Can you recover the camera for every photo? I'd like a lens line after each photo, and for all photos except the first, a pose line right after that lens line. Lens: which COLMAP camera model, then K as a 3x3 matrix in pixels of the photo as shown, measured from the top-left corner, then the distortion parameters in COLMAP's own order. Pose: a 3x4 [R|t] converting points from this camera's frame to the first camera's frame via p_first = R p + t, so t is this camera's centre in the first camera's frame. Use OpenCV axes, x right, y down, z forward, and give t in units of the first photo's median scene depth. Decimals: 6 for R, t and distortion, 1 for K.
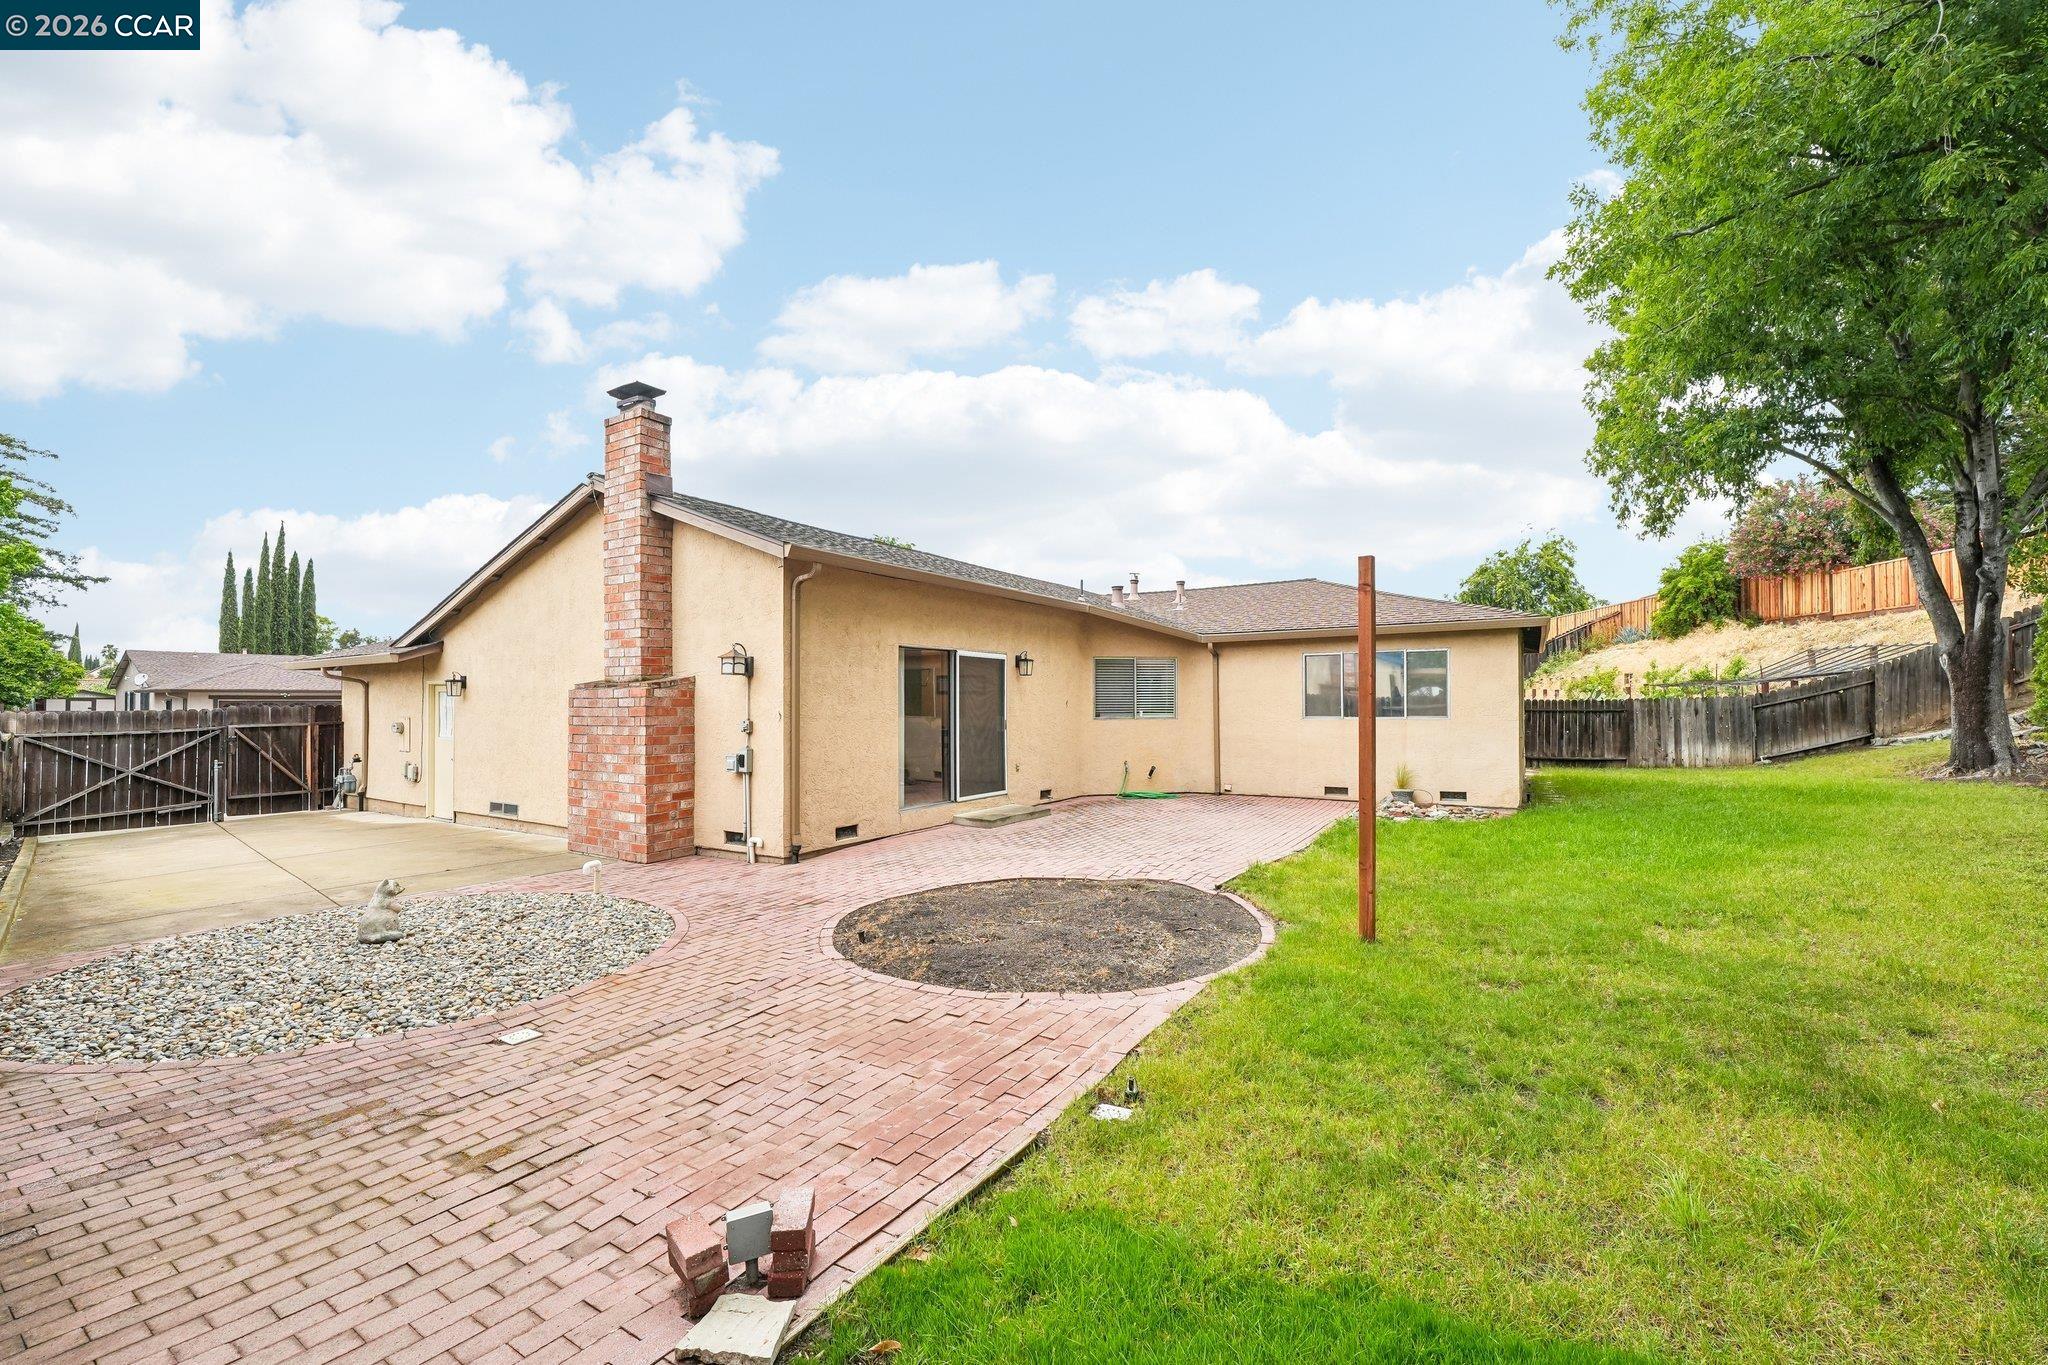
lens RADIAL K [[833.2, 0, 1033.8], [0, 833.2, 694.3], [0, 0, 1]] dist [-0.021181, 0.001501]
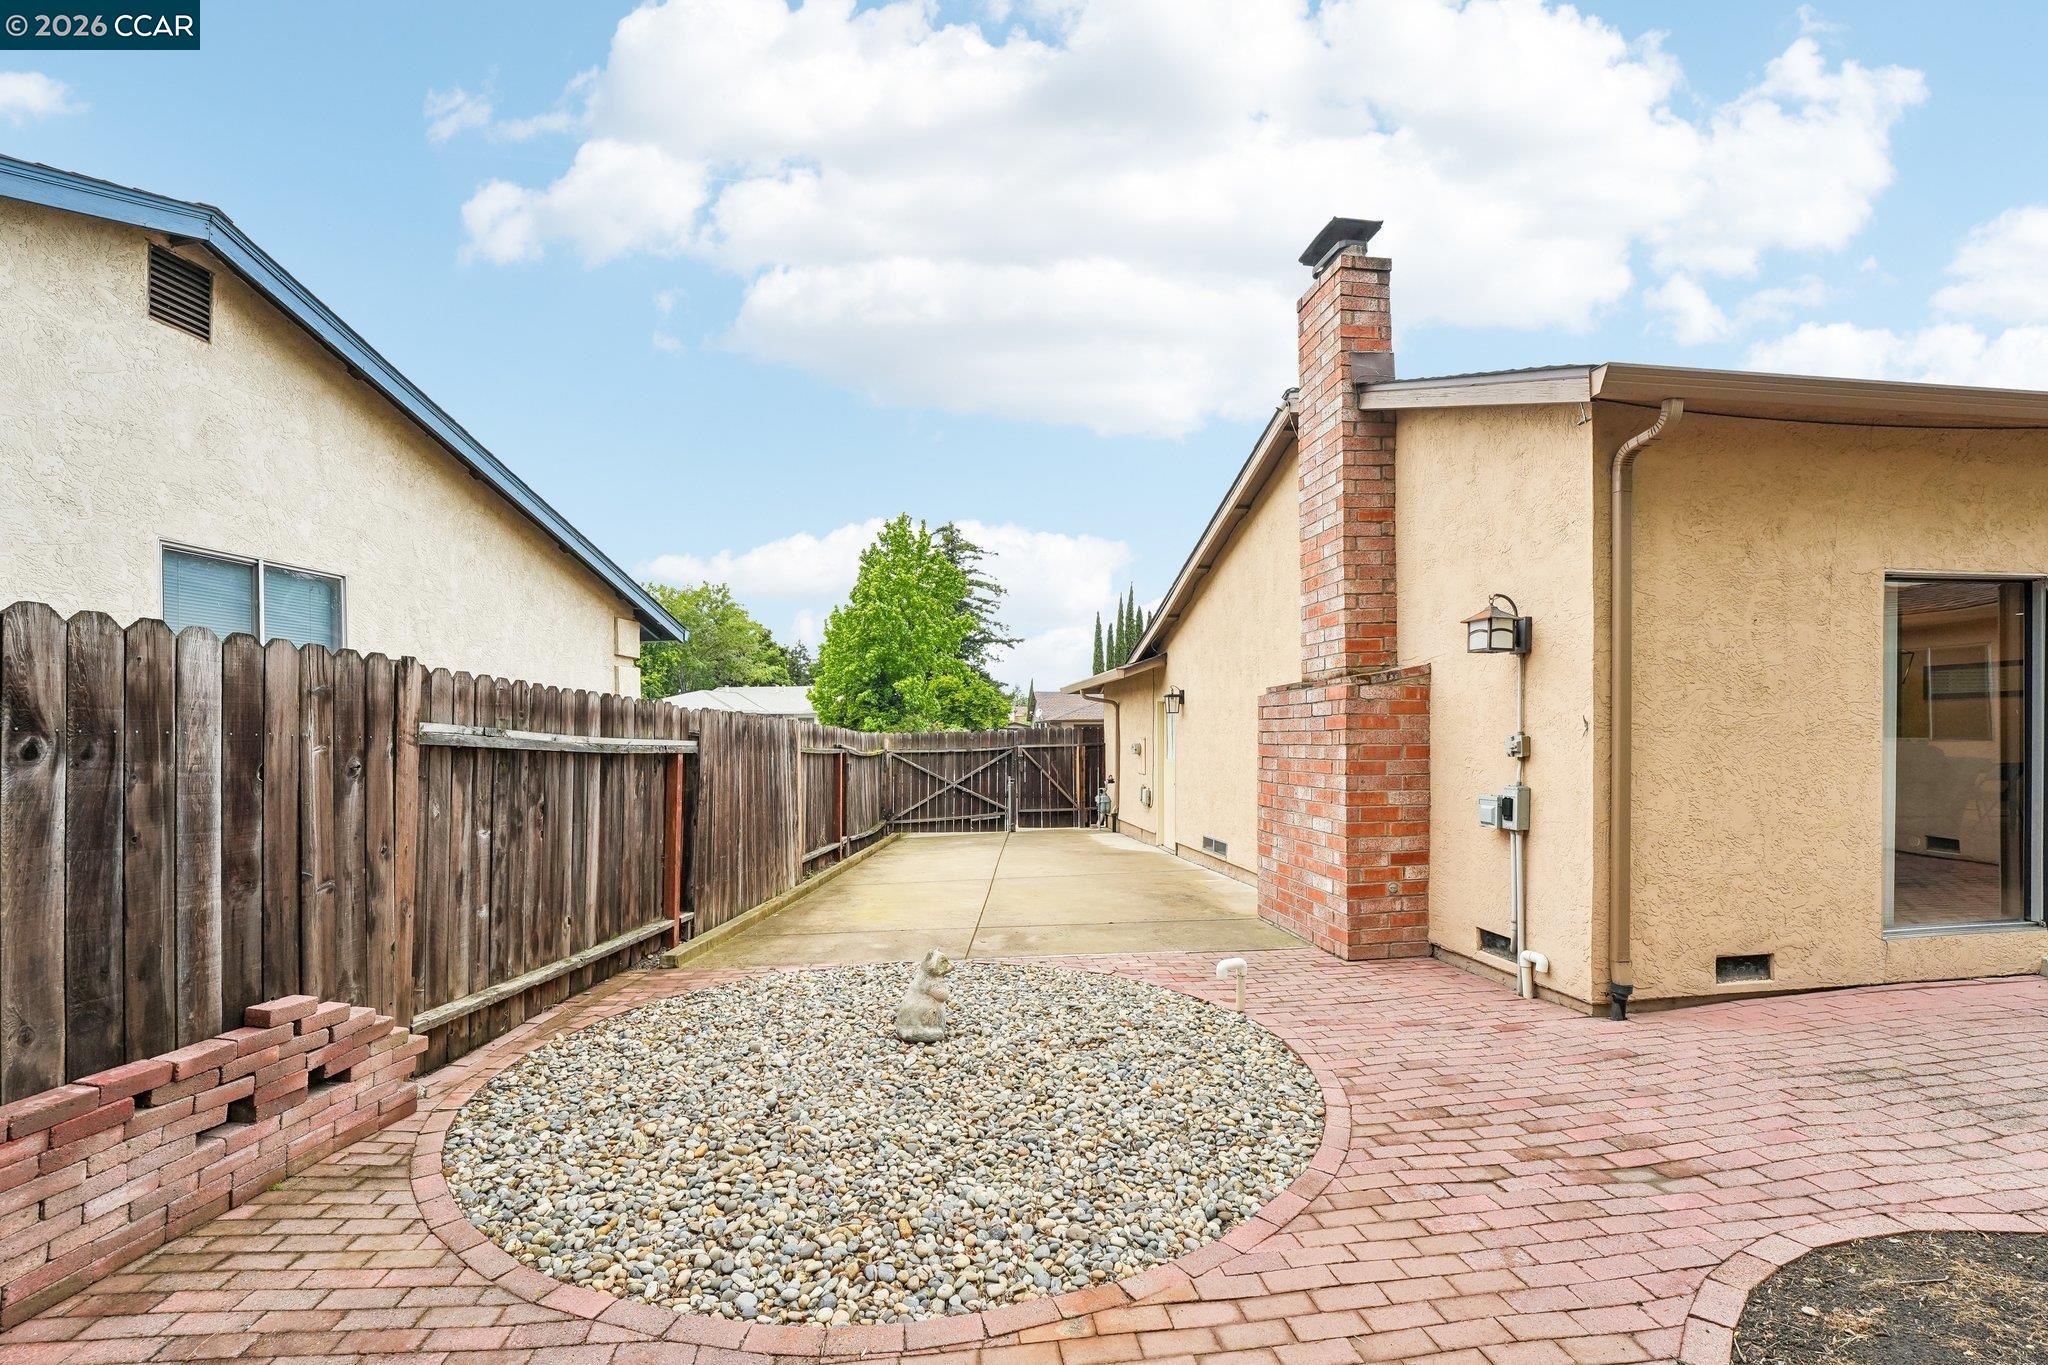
lens RADIAL K [[833.2, 0, 1033.5], [0, 833.2, 751.2], [0, 0, 1]] dist [-0.021181, 0.001501]
pose [[0.614010, 0.010652, -0.789227, -0.108253], [0.013011, 0.999636, 0.023614, 0.024080], [0.789191, -0.024768, 0.613648, 0.401167]]
